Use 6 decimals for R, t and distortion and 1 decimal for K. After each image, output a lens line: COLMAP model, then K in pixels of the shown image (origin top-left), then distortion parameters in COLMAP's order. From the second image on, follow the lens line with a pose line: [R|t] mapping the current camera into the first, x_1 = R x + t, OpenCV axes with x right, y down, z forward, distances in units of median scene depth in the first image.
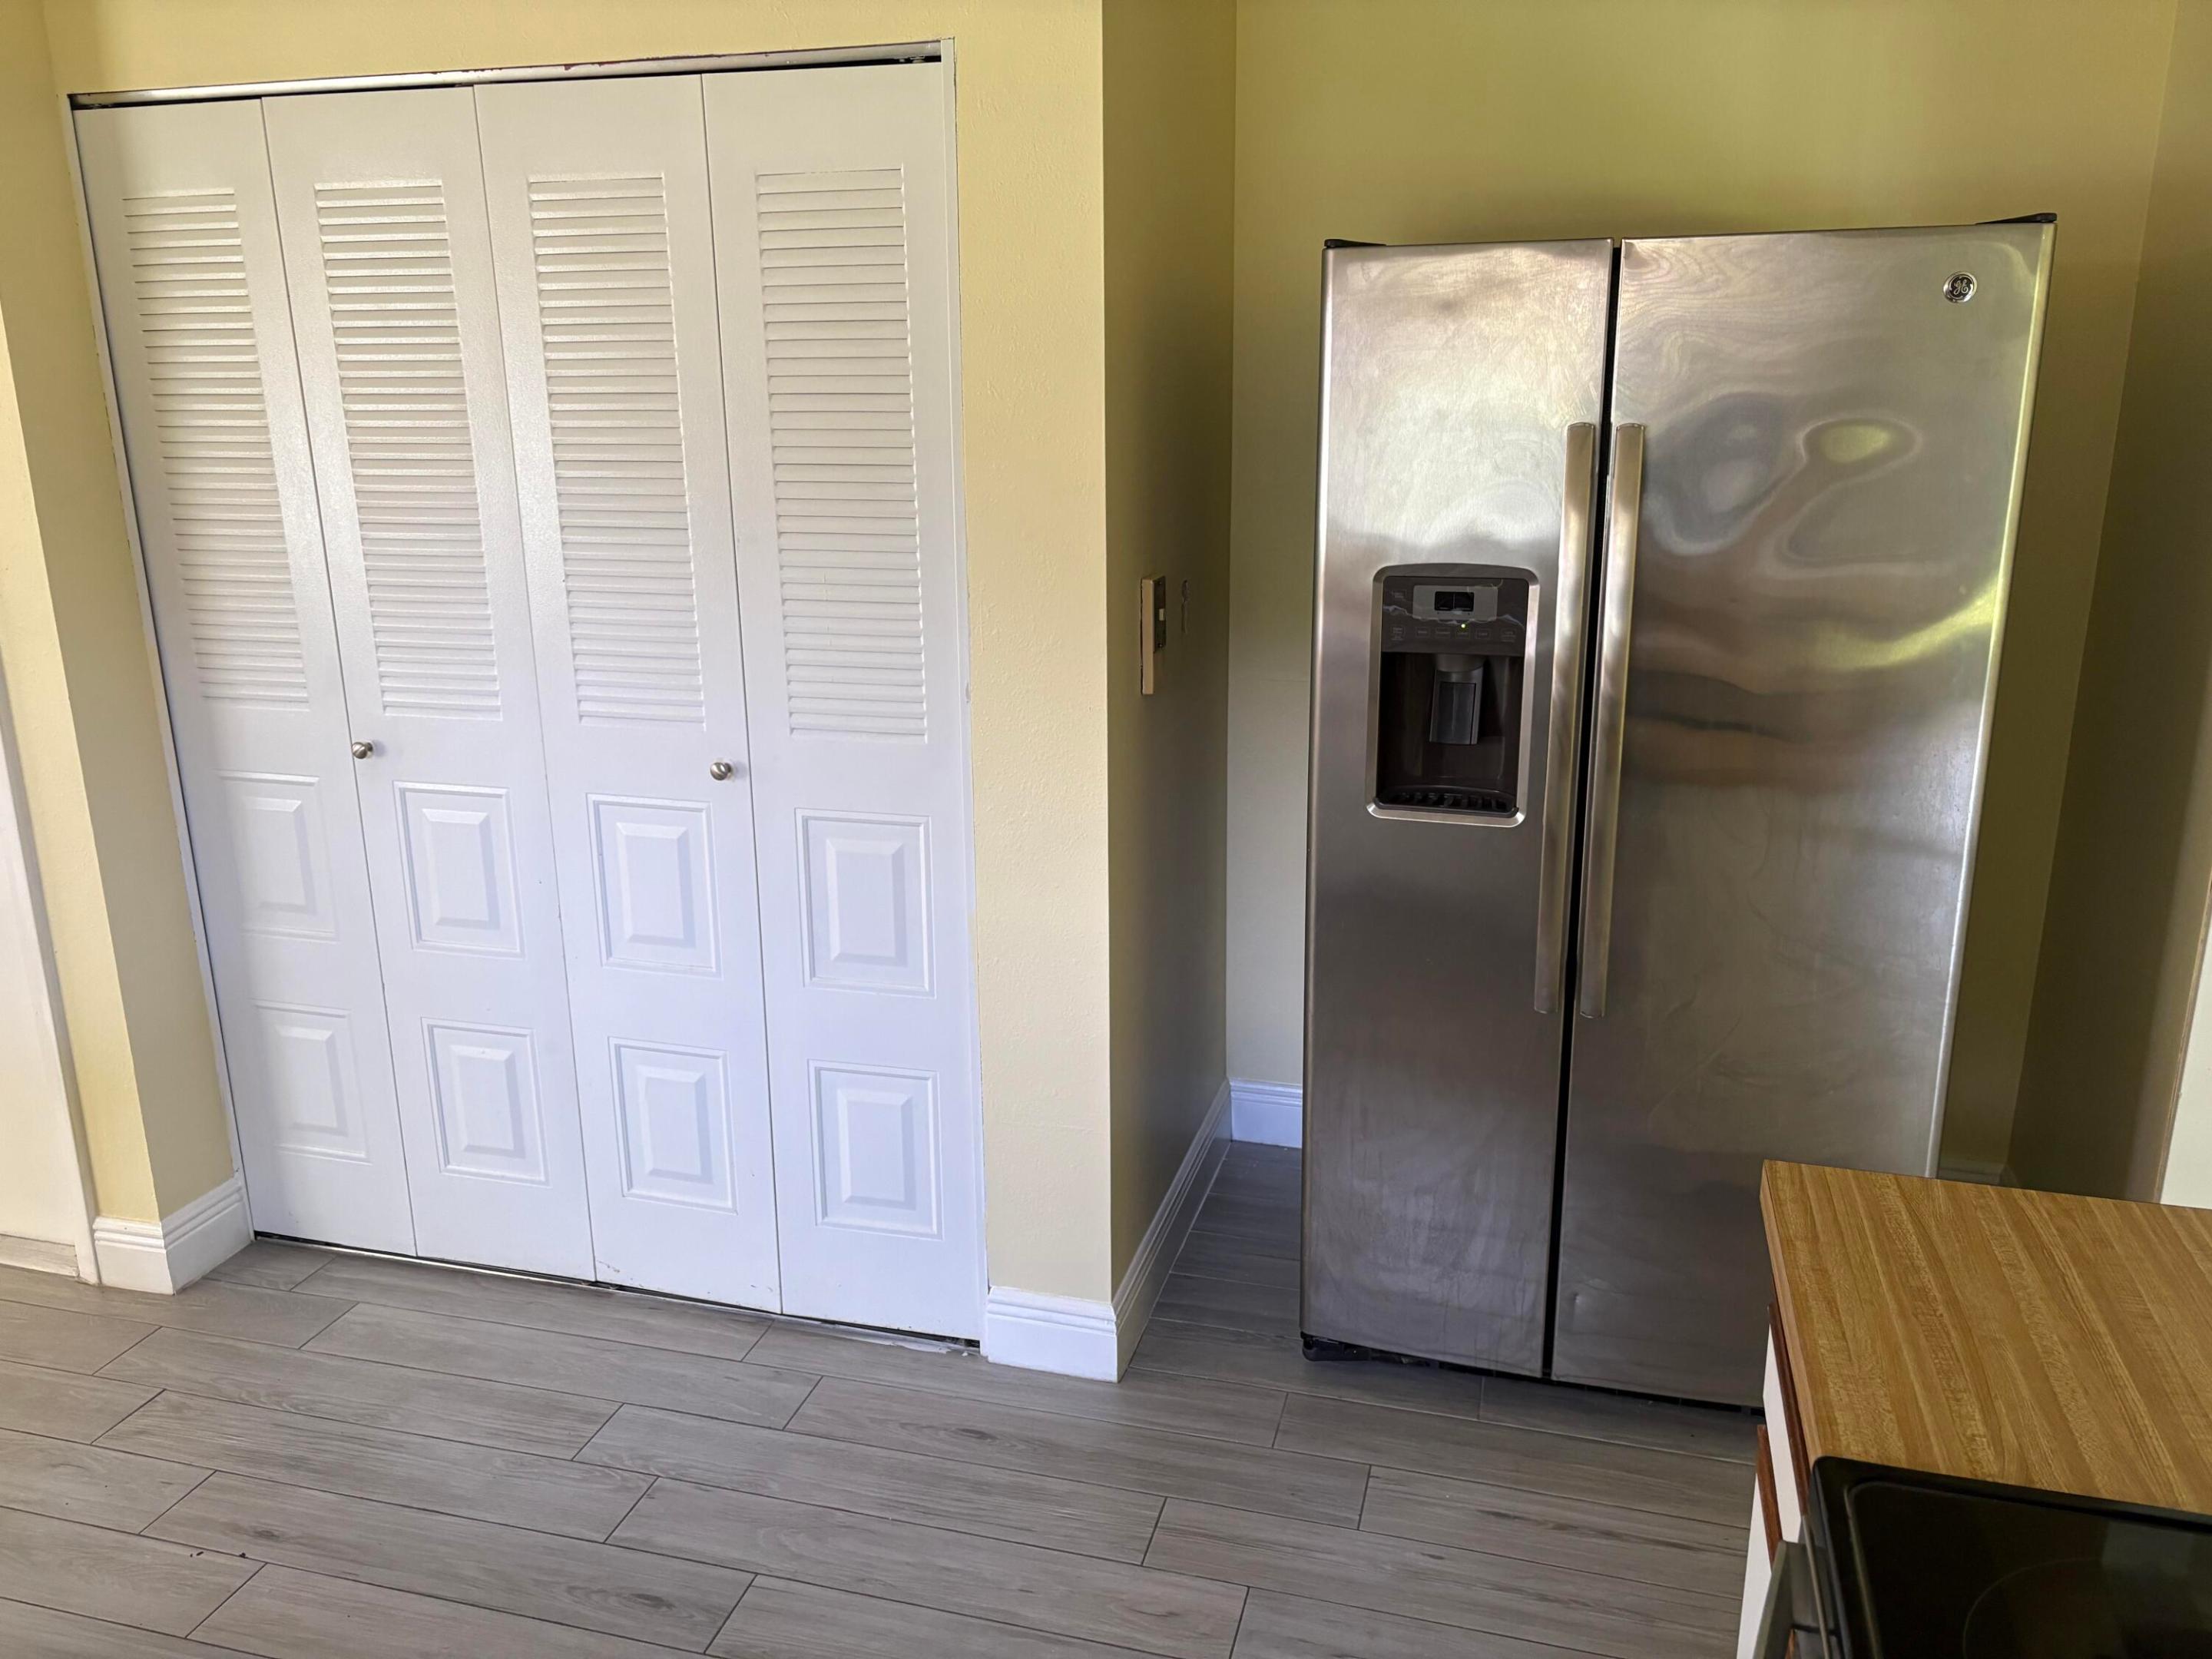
lens RADIAL K [[1681.2, 0, 1103.8], [0, 1681.2, 825.5], [0, 0, 1]] dist [0.048568, -0.023639]
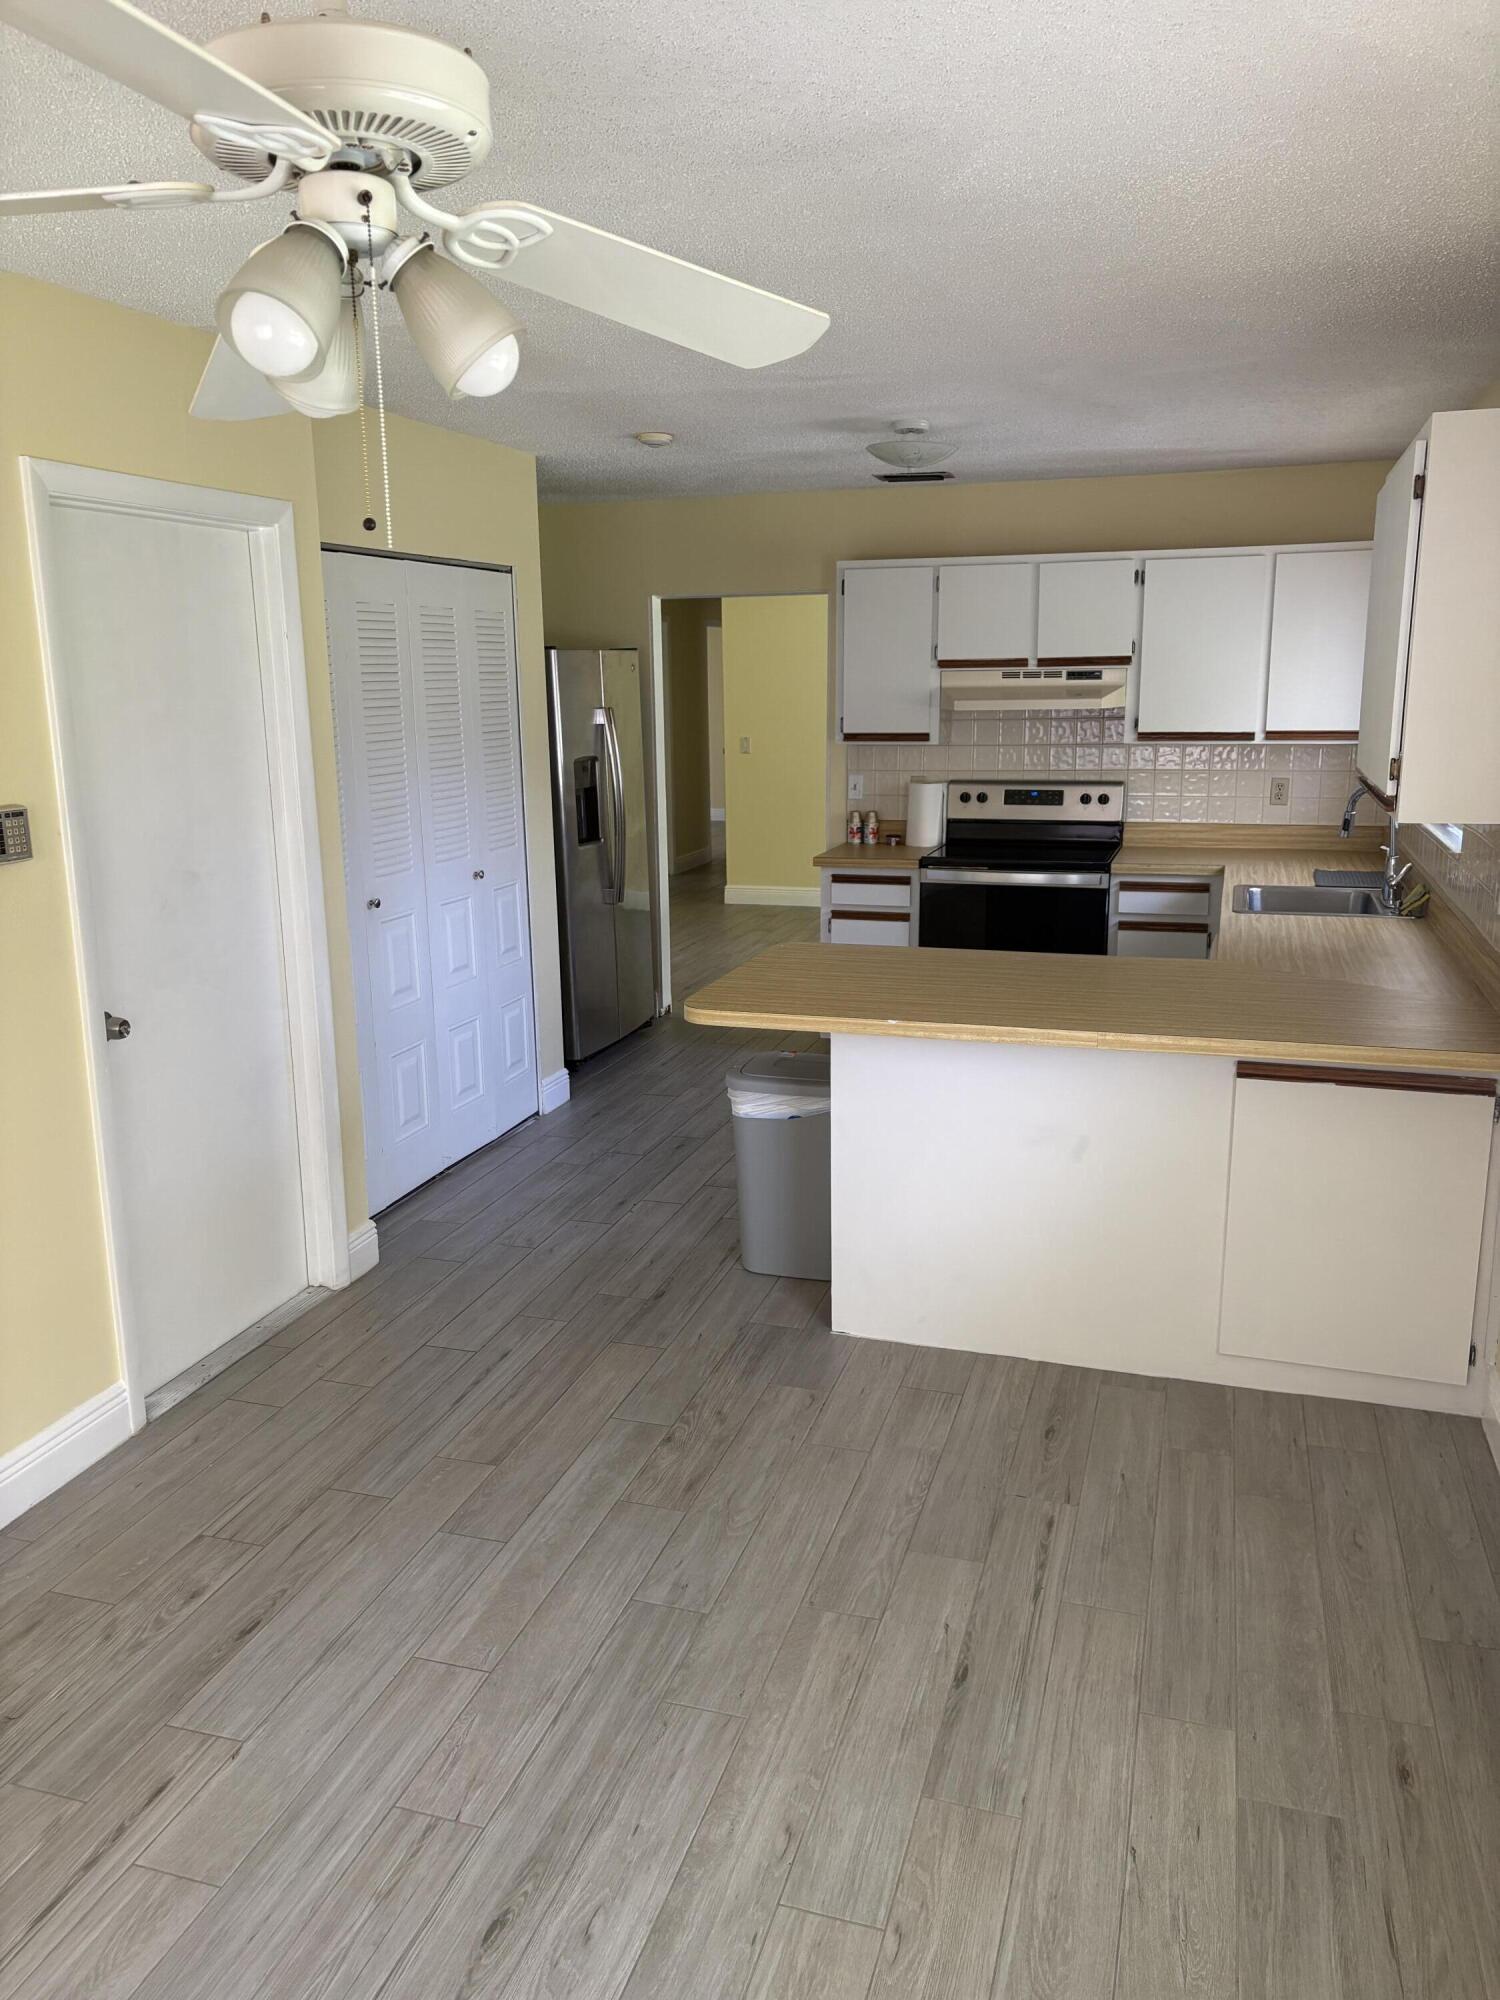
lens RADIAL K [[1520.1, 0, 749.6], [0, 1520.1, 1002.8], [0, 0, 1]] dist [0.048568, -0.023639]
pose [[0.018503, -0.199928, 0.979636, -2.068584], [0.276019, 0.942748, 0.187186, -0.141394], [-0.960974, 0.266935, 0.072628, 0.534249]]
